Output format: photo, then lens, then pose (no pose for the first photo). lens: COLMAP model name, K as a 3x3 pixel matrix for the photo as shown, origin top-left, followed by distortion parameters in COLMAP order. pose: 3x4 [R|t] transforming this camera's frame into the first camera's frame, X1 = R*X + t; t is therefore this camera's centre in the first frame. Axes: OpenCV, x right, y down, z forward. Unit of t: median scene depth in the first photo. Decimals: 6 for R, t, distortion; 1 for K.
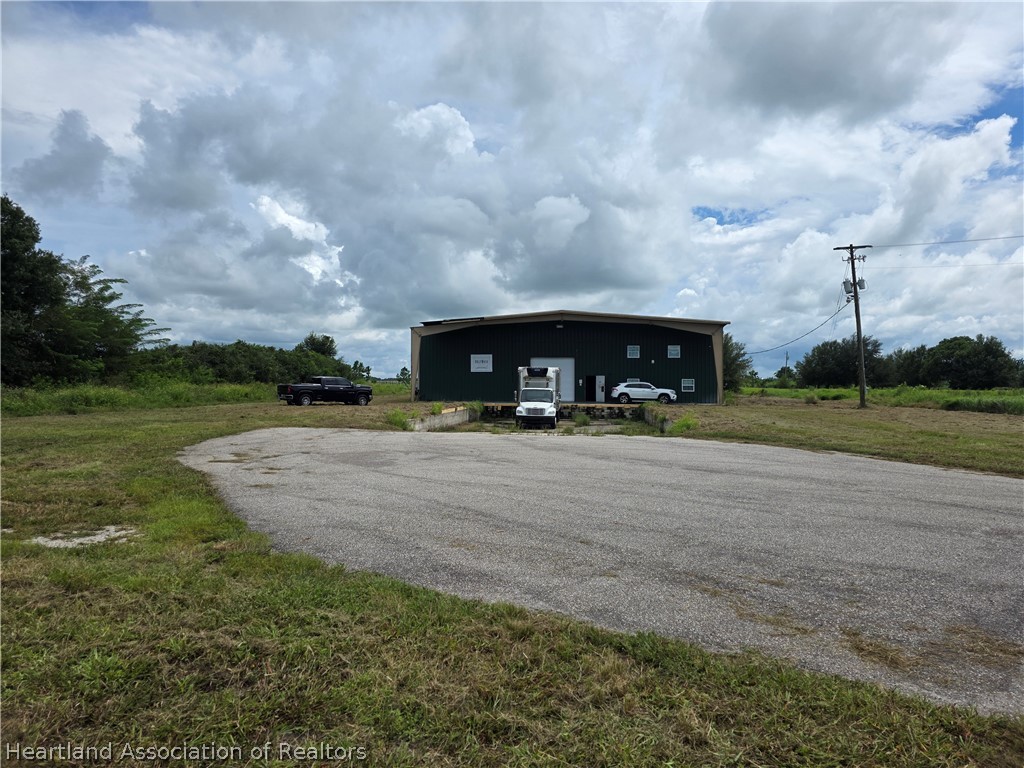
lens RADIAL K [[676.6, 0, 512.3], [0, 676.6, 380.7], [0, 0, 1]] dist [0.068413, -0.061354]
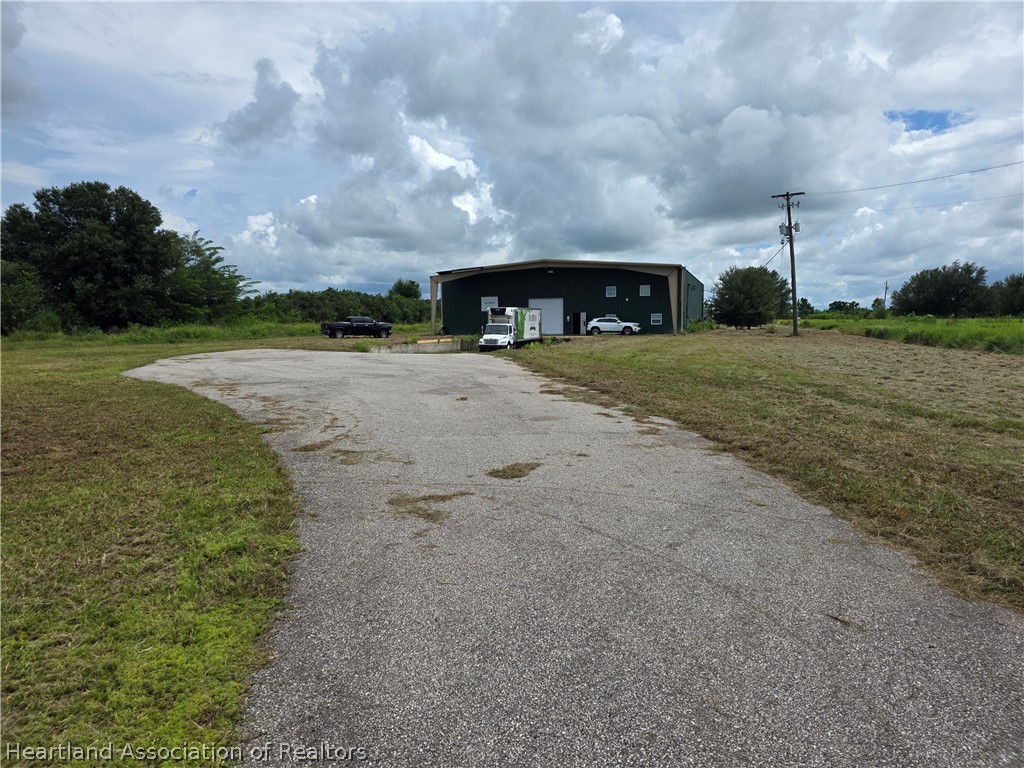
lens RADIAL K [[676.6, 0, 512.3], [0, 676.6, 380.7], [0, 0, 1]] dist [0.068413, -0.061354]
pose [[0.976925, 0.005033, -0.213523, 0.279126], [0.014973, 0.995649, 0.091977, 0.000899], [0.213057, -0.093052, 0.972599, -0.217829]]
